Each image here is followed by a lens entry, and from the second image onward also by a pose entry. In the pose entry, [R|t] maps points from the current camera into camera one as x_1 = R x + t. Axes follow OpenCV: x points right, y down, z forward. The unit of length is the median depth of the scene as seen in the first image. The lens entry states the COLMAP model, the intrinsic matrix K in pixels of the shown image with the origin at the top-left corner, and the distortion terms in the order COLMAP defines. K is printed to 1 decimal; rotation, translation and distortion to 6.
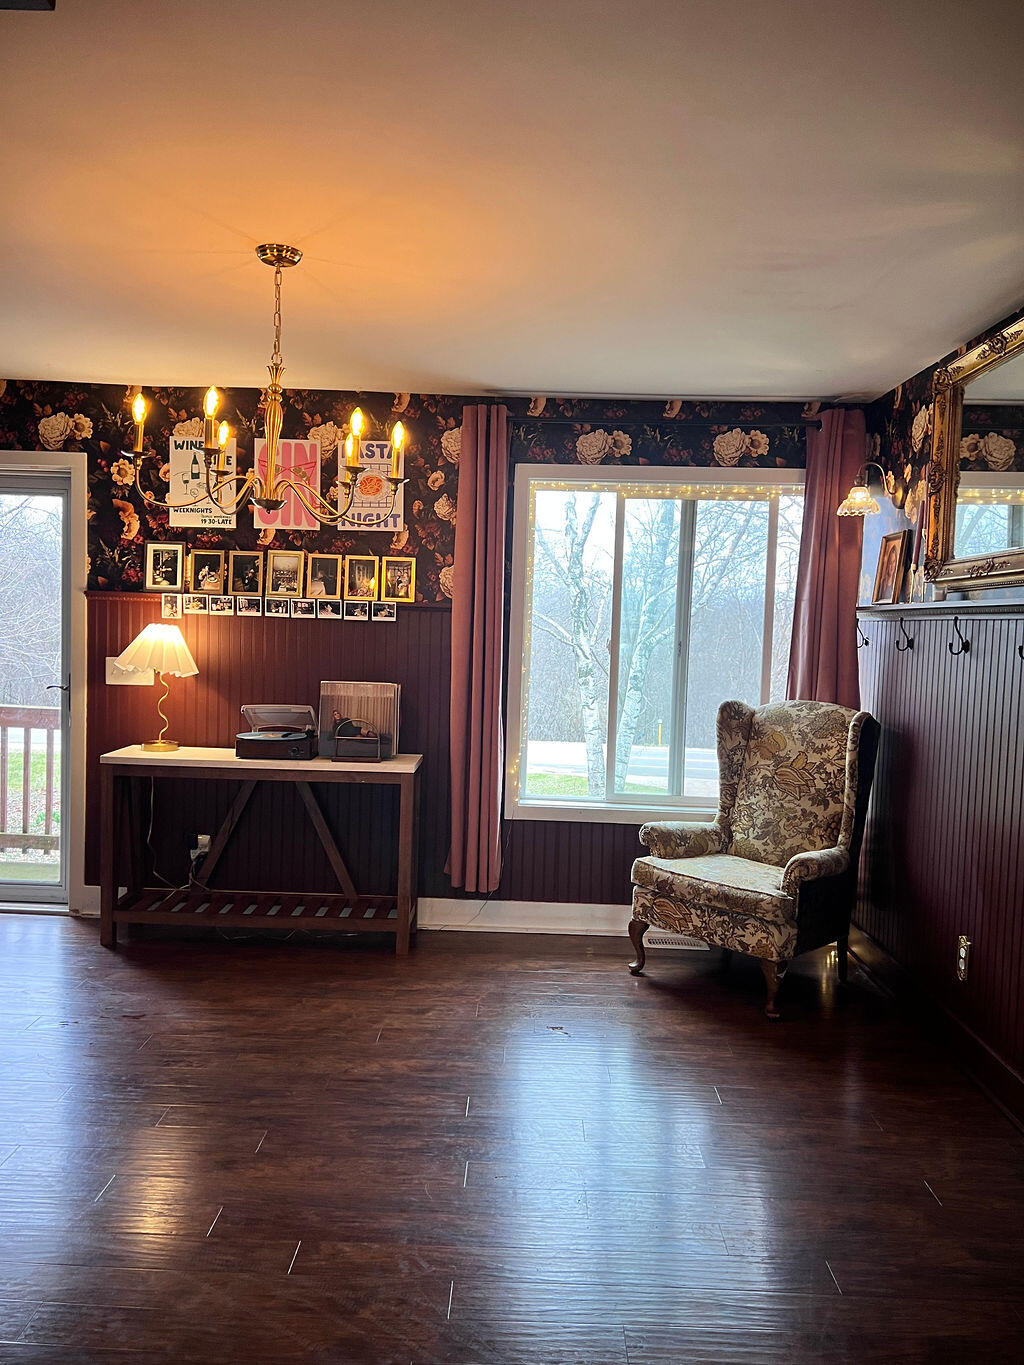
lens RADIAL K [[1014.8, 0, 507.9], [0, 1014.8, 689.8], [0, 0, 1]] dist [0.042280, -0.050804]
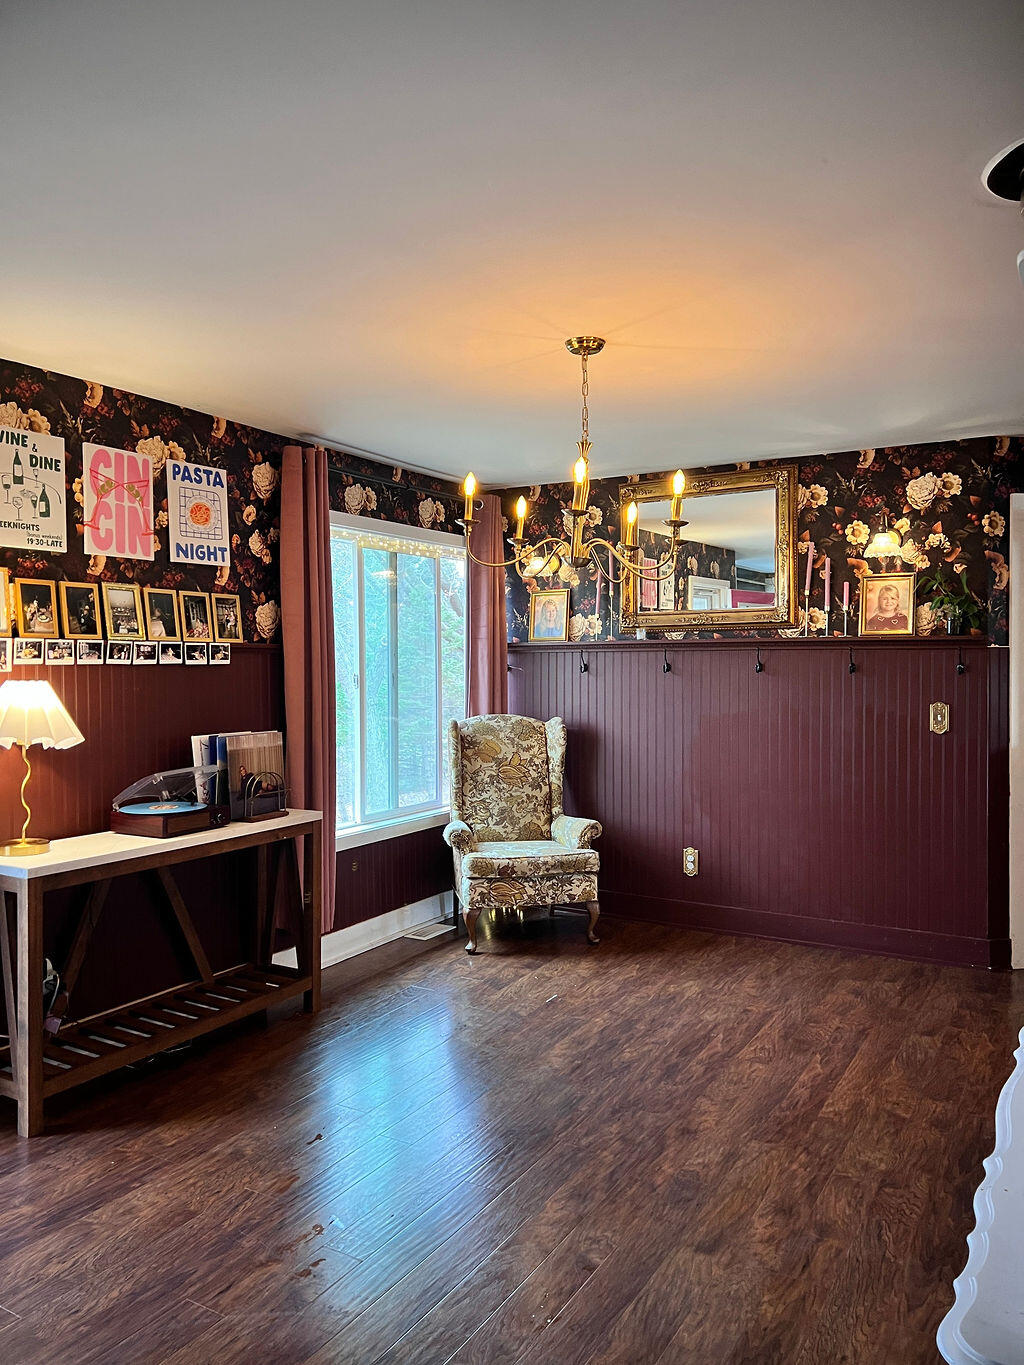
lens RADIAL K [[1014.8, 0, 509.3], [0, 1014.8, 676.3], [0, 0, 1]] dist [0.042280, -0.050804]
pose [[0.489342, -0.046266, 0.870864, -0.788941], [0.073324, 0.997239, 0.011779, -0.048888], [-0.869004, 0.058091, 0.491383, 0.329191]]
